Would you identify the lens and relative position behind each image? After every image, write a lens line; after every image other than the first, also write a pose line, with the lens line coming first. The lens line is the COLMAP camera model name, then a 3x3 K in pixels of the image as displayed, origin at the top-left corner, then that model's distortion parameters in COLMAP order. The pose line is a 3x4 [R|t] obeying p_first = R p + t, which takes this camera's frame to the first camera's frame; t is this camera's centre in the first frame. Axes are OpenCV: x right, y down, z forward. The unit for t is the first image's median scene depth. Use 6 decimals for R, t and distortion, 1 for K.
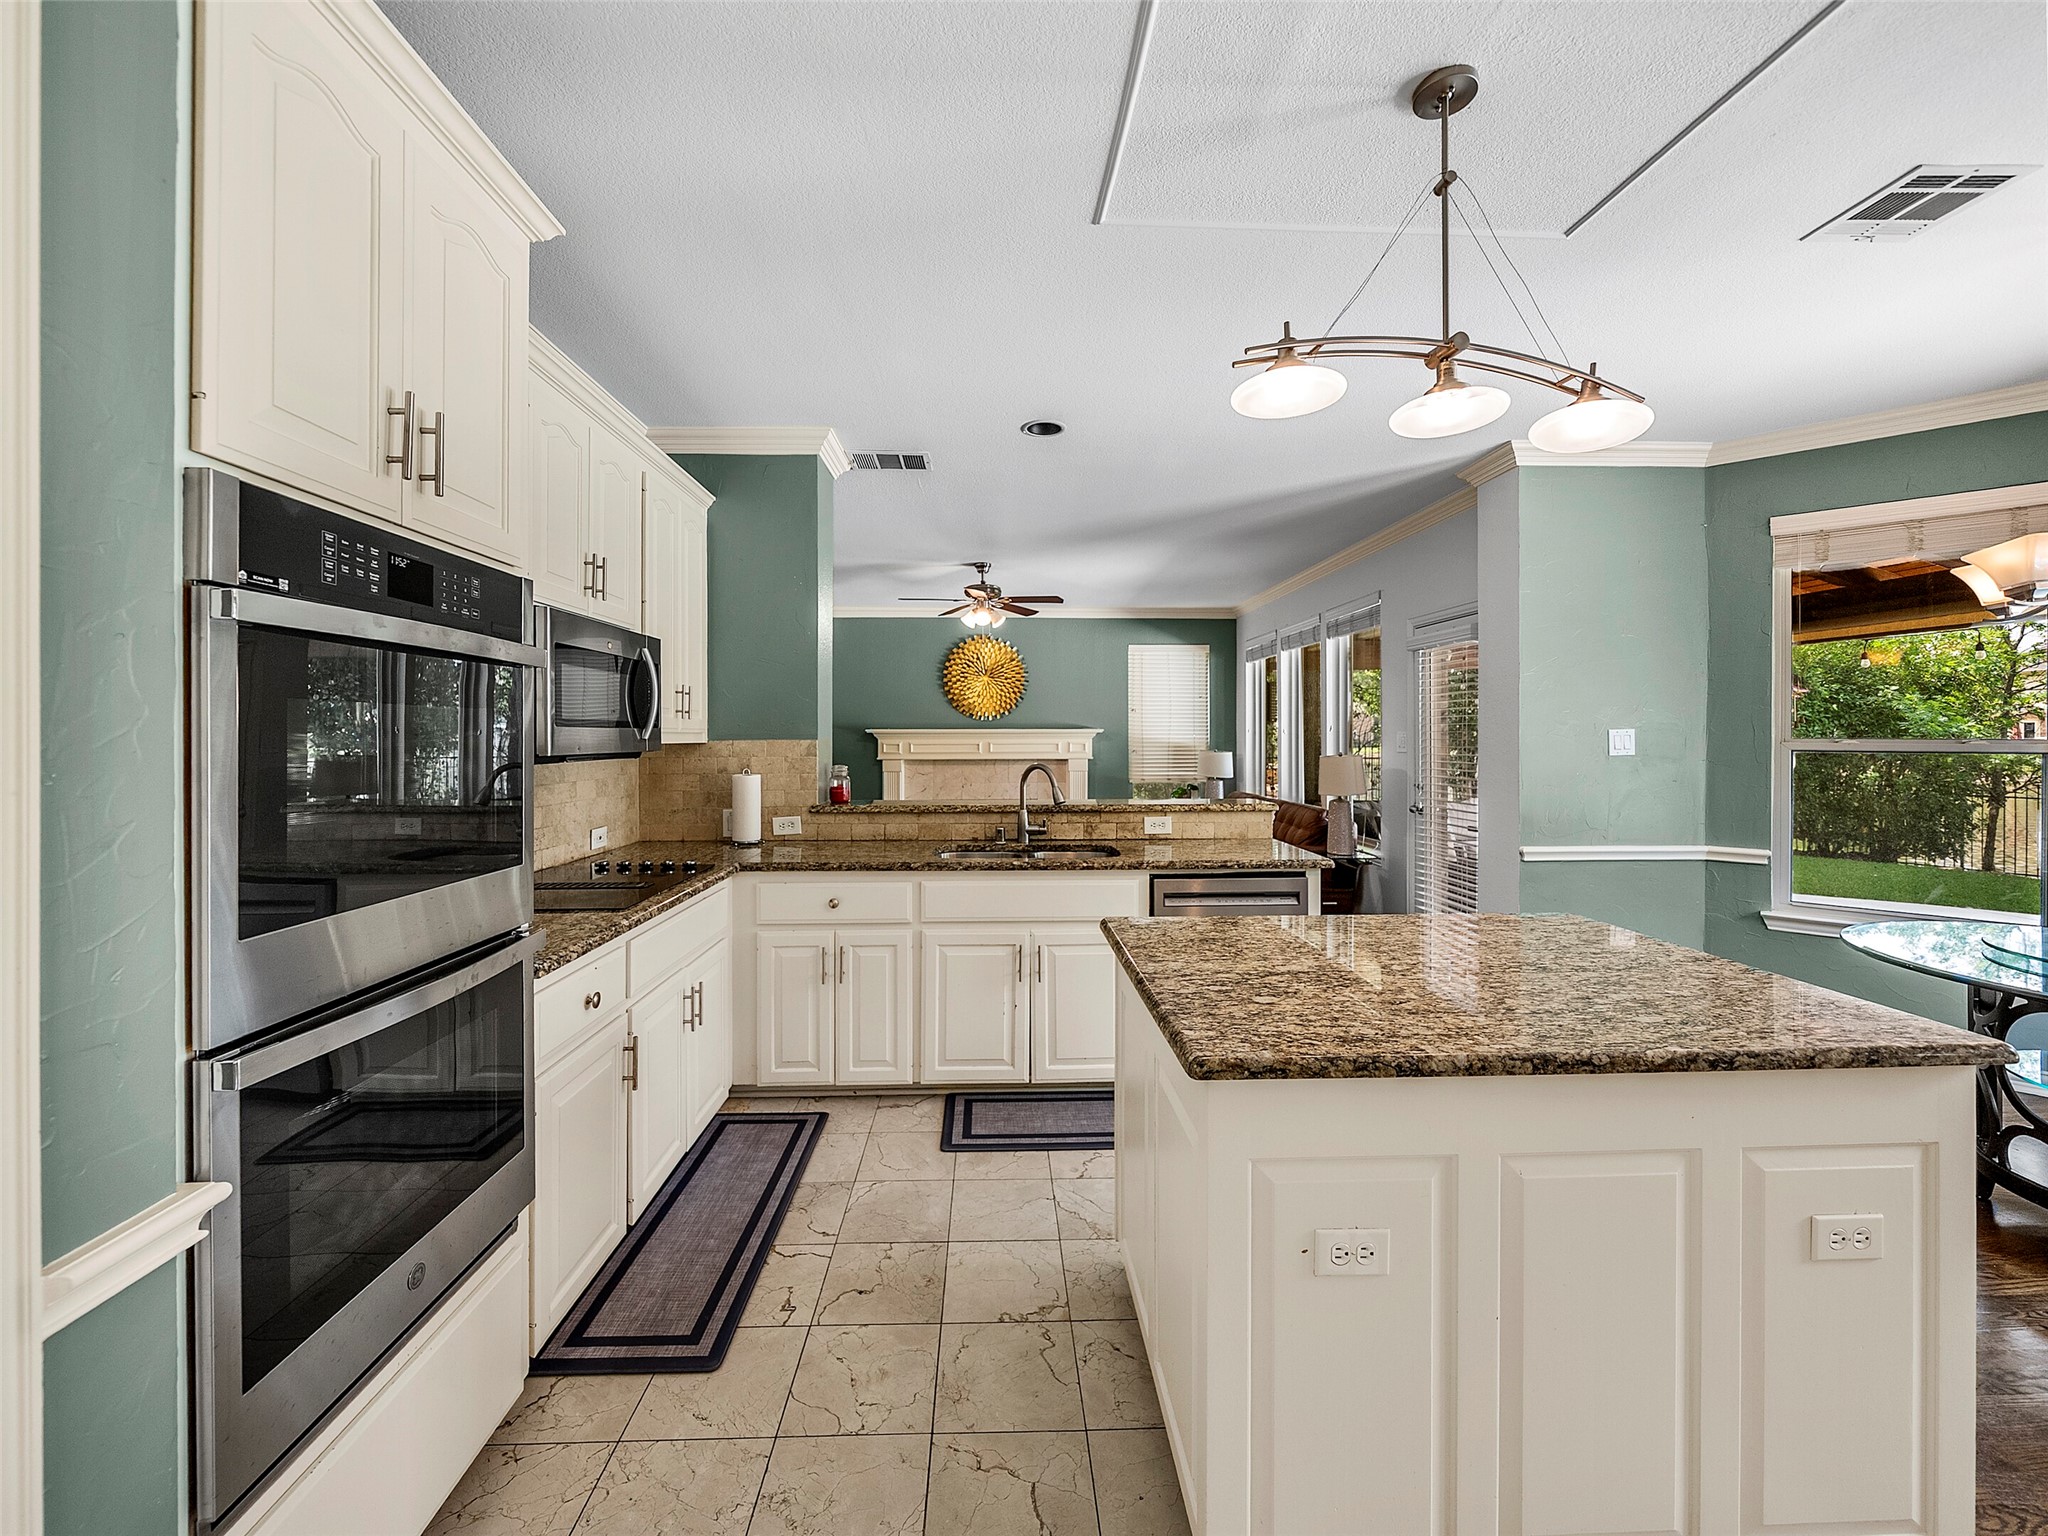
lens RADIAL K [[812.9, 0, 1017.2], [0, 812.9, 739.9], [0, 0, 1]] dist [0.001546, 0.000011]
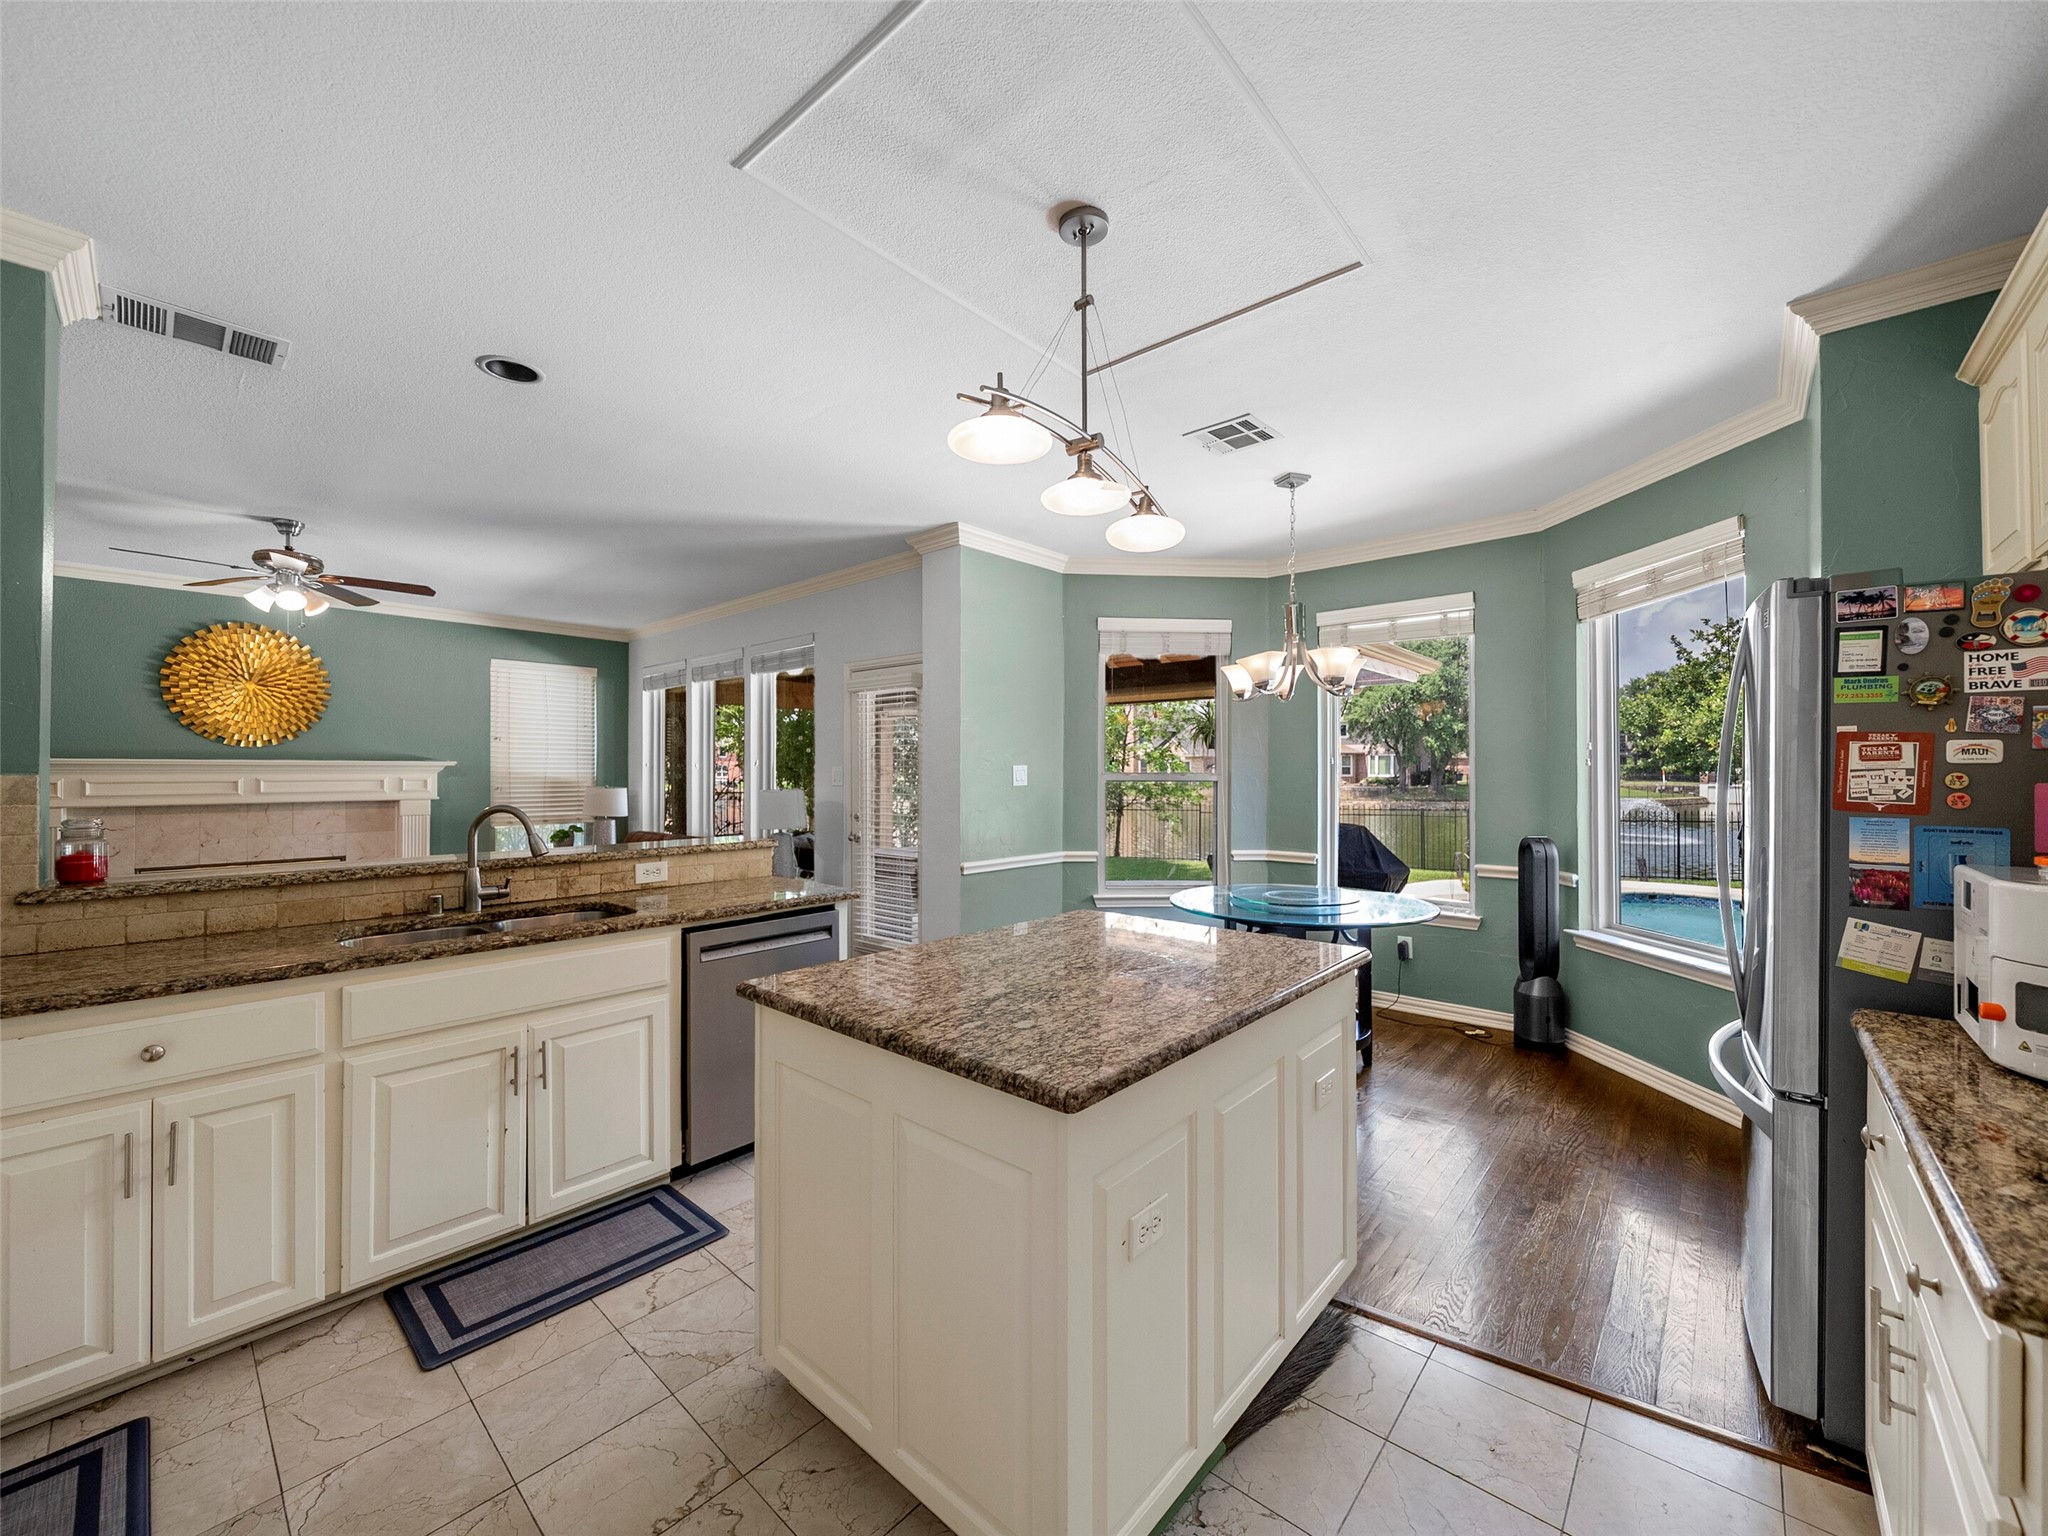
lens RADIAL K [[806.6, 0, 1024.0], [0, 806.6, 768.0], [0, 0, 1]] dist [-0.000562, 0.000281]
pose [[0.691594, 0.004048, 0.722276, -0.208882], [0.002179, 0.999968, -0.007691, 0.001230], [-0.722284, 0.006893, 0.691563, 0.140296]]
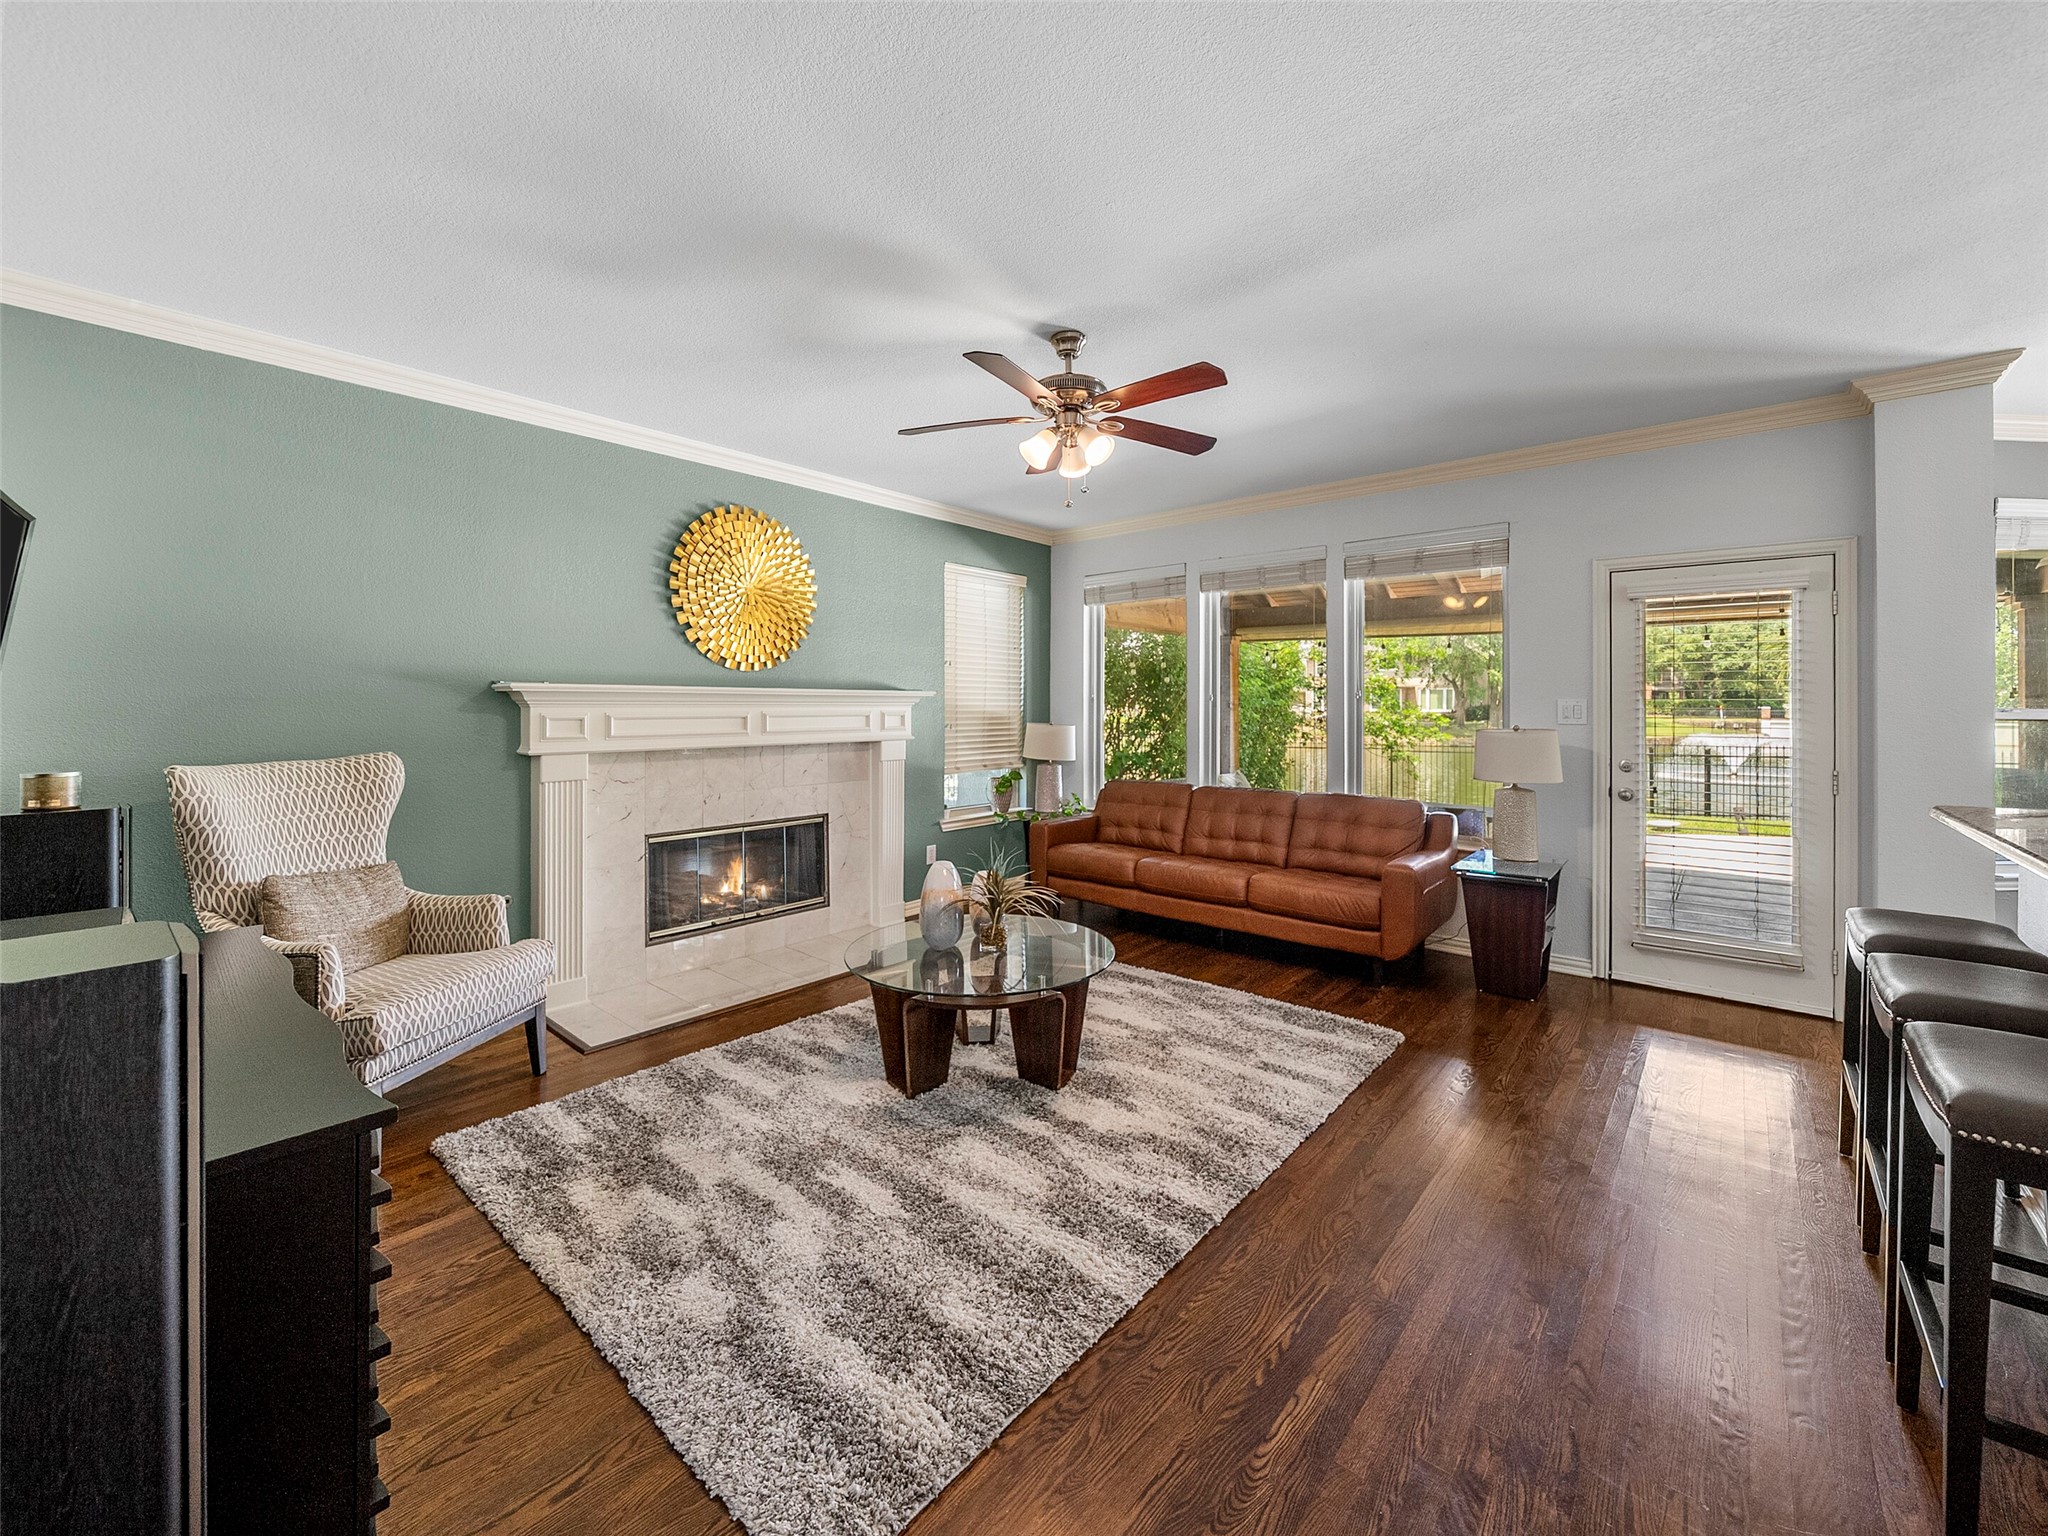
lens RADIAL K [[826.8, 0, 1020.5], [0, 826.8, 709.0], [0, 0, 1]] dist [0.000016, 0.000109]
pose [[0.681807, -0.000400, 0.731532, -0.819831], [-0.001162, 0.999998, 0.001630, -0.001878], [-0.731532, -0.001962, 0.681805, 1.368547]]
